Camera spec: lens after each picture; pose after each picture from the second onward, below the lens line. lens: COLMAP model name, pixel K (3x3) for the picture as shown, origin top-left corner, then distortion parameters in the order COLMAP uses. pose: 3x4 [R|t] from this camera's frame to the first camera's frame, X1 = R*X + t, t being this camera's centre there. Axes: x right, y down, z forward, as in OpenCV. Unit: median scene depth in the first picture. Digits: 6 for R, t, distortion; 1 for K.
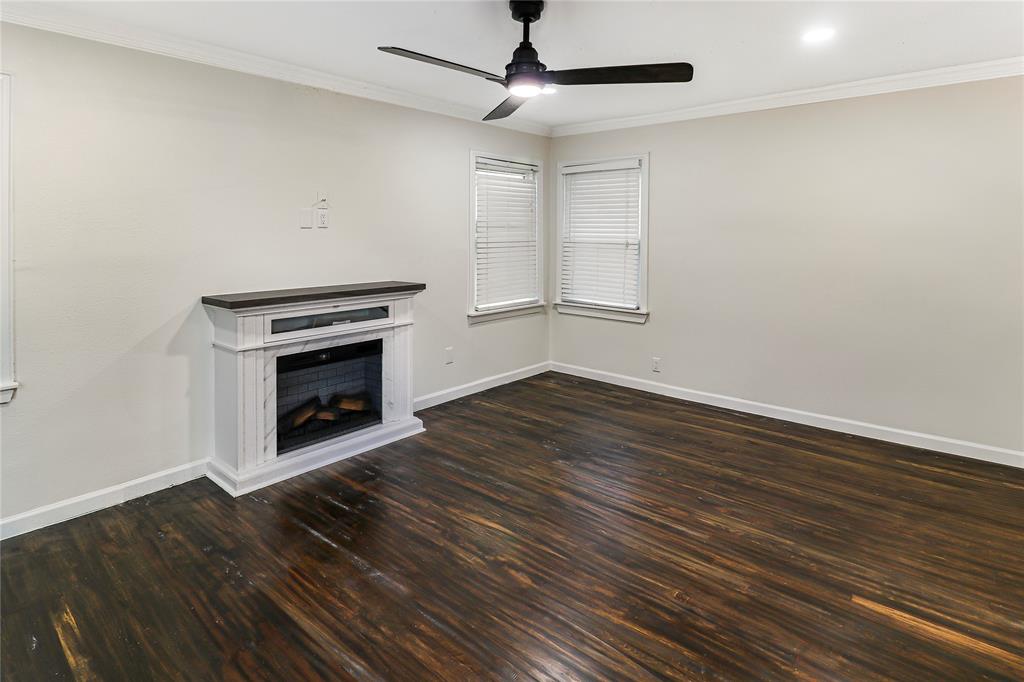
lens RADIAL K [[542.3, 0, 514.4], [0, 542.3, 247.8], [0, 0, 1]] dist [-0.005040, -0.002010]
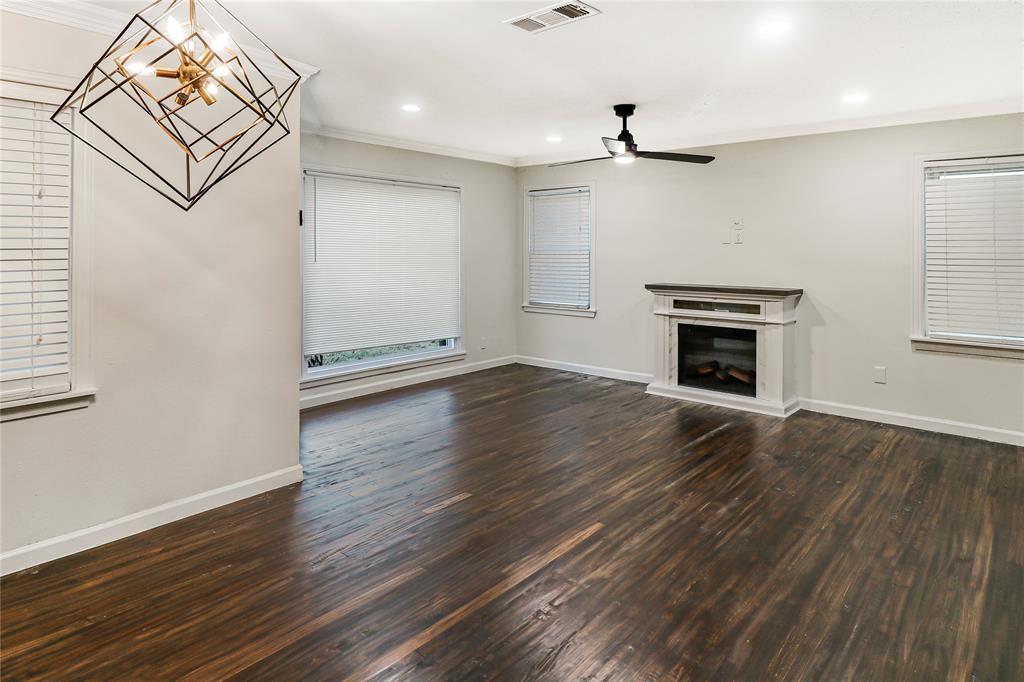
lens RADIAL K [[610.4, 0, 518.8], [0, 610.4, 238.4], [0, 0, 1]] dist [-0.003635, -0.001504]
pose [[0.000903, -0.015141, -0.999885, 1.380667], [-0.029395, 0.999453, -0.015161, -0.011535], [0.999567, 0.029406, 0.000458, 0.505001]]
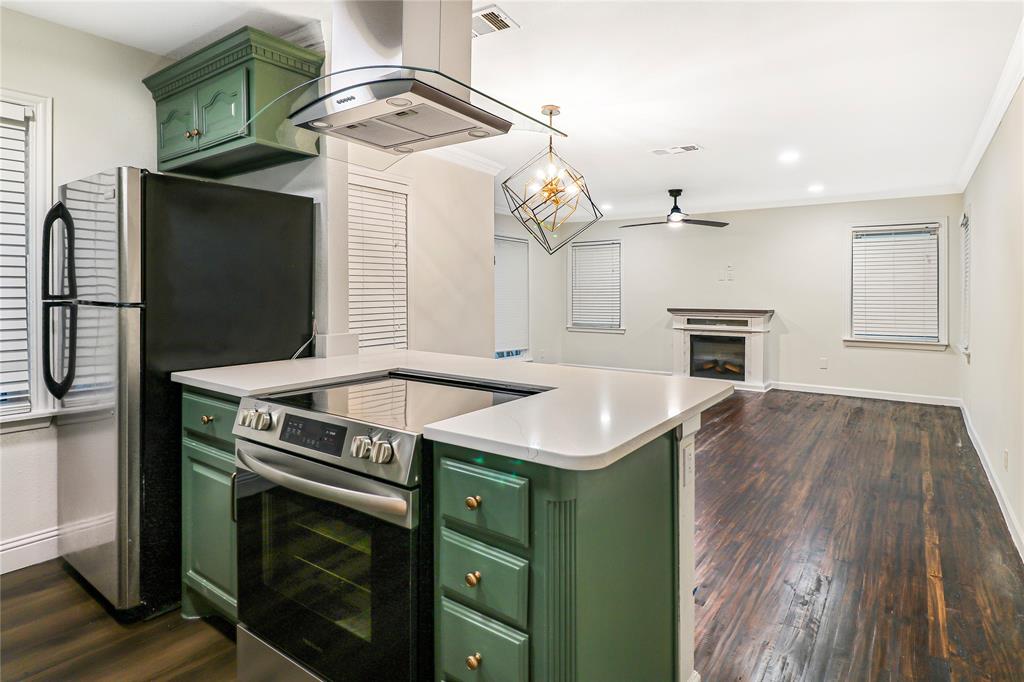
lens RADIAL K [[558.5, 0, 526.1], [0, 558.5, 294.4], [0, 0, 1]] dist [-0.004800, -0.002408]
pose [[0.100948, 0.003478, -0.994886, 1.916774], [-0.028946, 0.999581, 0.000557, 0.043901], [0.994470, 0.028742, 0.101007, 0.023000]]
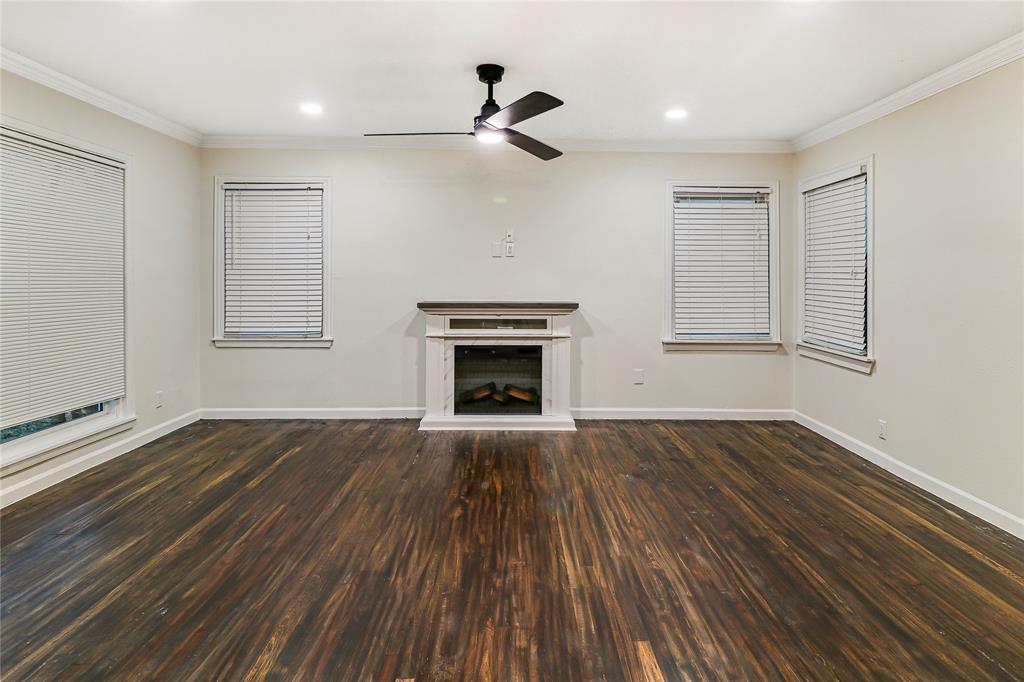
lens RADIAL K [[551.2, 0, 519.6], [0, 551.2, 279.1], [0, 0, 1]] dist [-0.000799, -0.002069]
pose [[0.665281, 0.004963, -0.746577, 0.761836], [-0.024600, 0.999581, -0.015277, 0.042670], [0.746188, 0.028530, 0.665124, 0.144284]]
